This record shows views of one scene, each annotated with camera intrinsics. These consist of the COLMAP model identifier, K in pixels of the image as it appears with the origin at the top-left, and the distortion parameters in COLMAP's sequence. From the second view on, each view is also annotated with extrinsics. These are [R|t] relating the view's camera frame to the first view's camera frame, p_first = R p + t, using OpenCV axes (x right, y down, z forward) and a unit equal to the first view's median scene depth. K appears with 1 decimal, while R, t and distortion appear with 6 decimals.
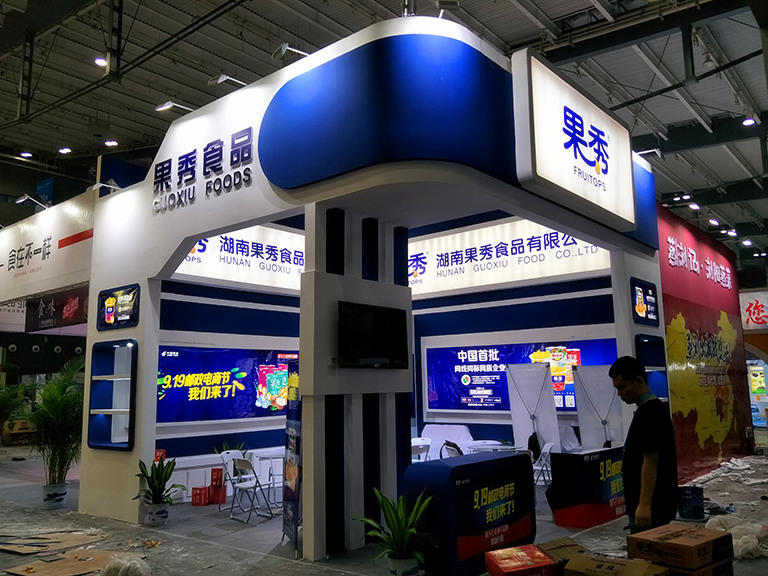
lens RADIAL K [[651.6, 0, 397.5], [0, 651.6, 284.1], [0, 0, 1]] dist [0.046149, -0.061420]
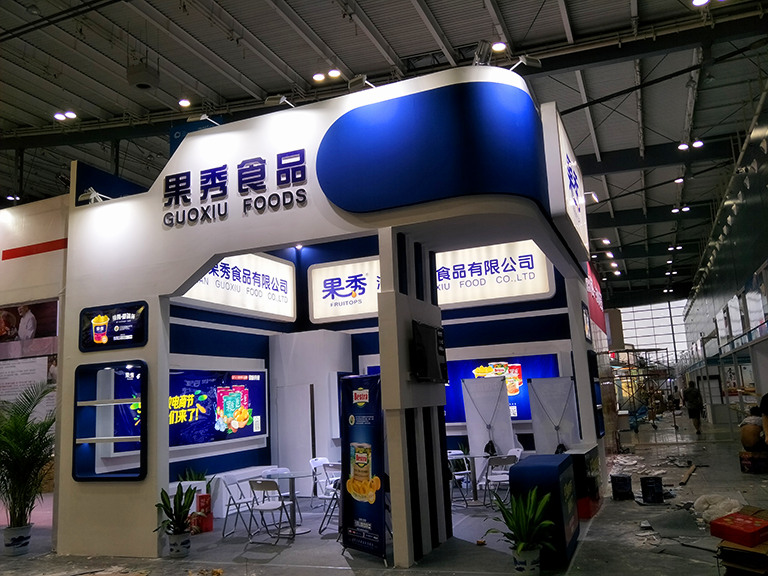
lens RADIAL K [[651.6, 0, 395.7], [0, 651.6, 286.5], [0, 0, 1]] dist [0.046149, -0.061420]
pose [[0.952312, 0.019650, 0.304493, -0.269240], [-0.011114, 0.999496, -0.029741, 0.001819], [-0.304924, 0.024939, 0.952050, -0.004375]]
